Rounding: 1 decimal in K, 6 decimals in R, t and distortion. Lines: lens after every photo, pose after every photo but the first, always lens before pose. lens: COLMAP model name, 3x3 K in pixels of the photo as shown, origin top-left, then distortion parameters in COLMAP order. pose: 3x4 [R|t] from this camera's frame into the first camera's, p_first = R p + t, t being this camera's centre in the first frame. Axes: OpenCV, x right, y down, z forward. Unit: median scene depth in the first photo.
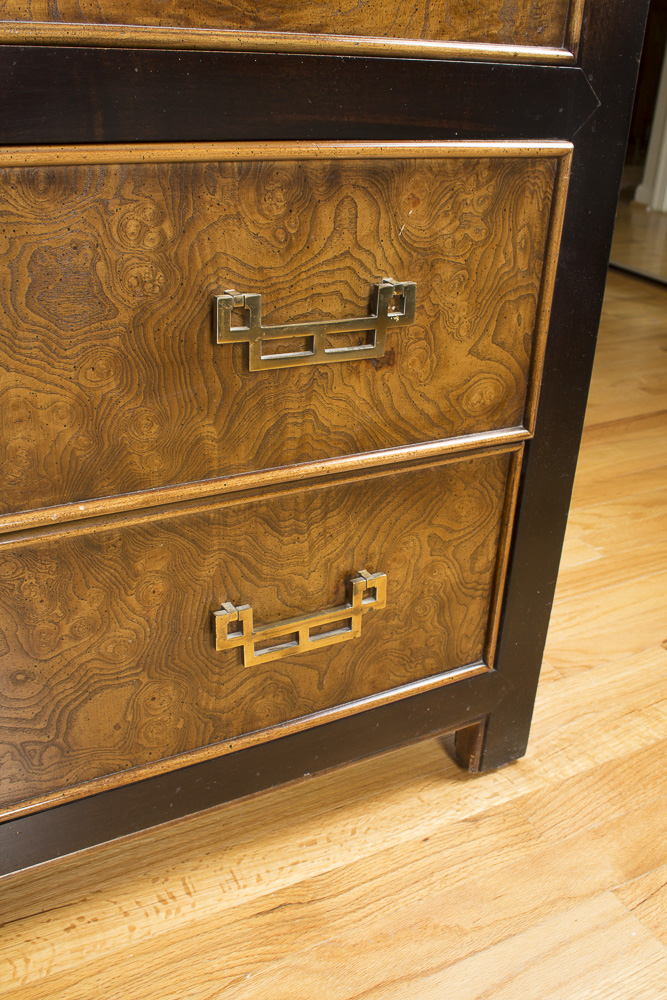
lens RADIAL K [[940.0, 0, 338.0], [0, 940.0, 498.0], [0, 0, 1]] dist [-0.082365, 0.000000]
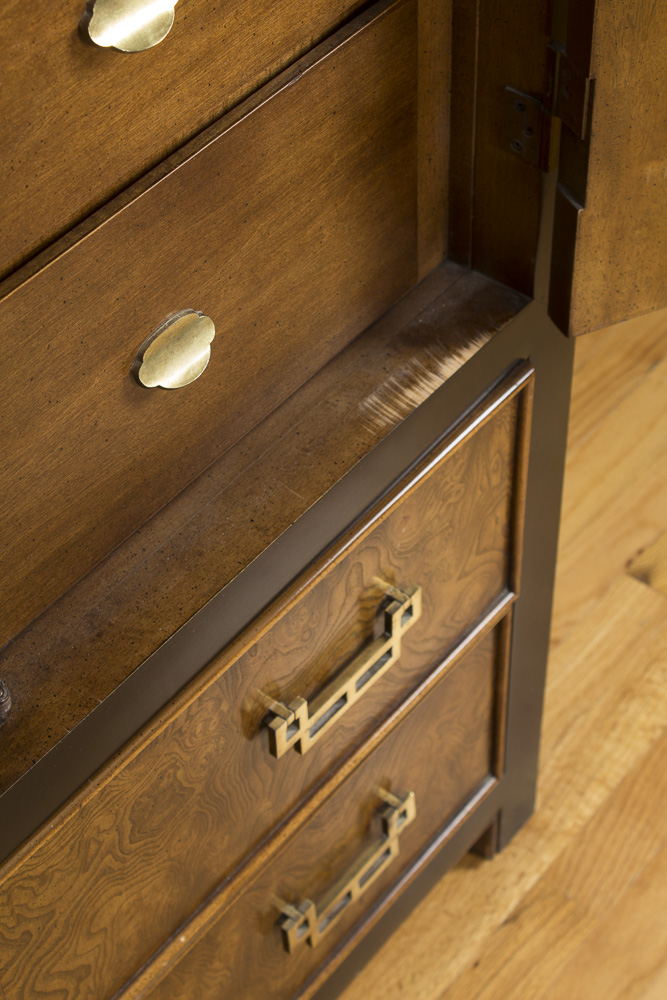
lens RADIAL K [[1926.3, 0, 334.5], [0, 1926.3, 498.5], [0, 0, 1]] dist [0.077618, 0.000000]
pose [[0.918904, -0.333552, 0.210616, -0.284130], [0.232823, 0.889568, 0.393016, -0.826729], [-0.318448, -0.312108, 0.895086, -0.518546]]
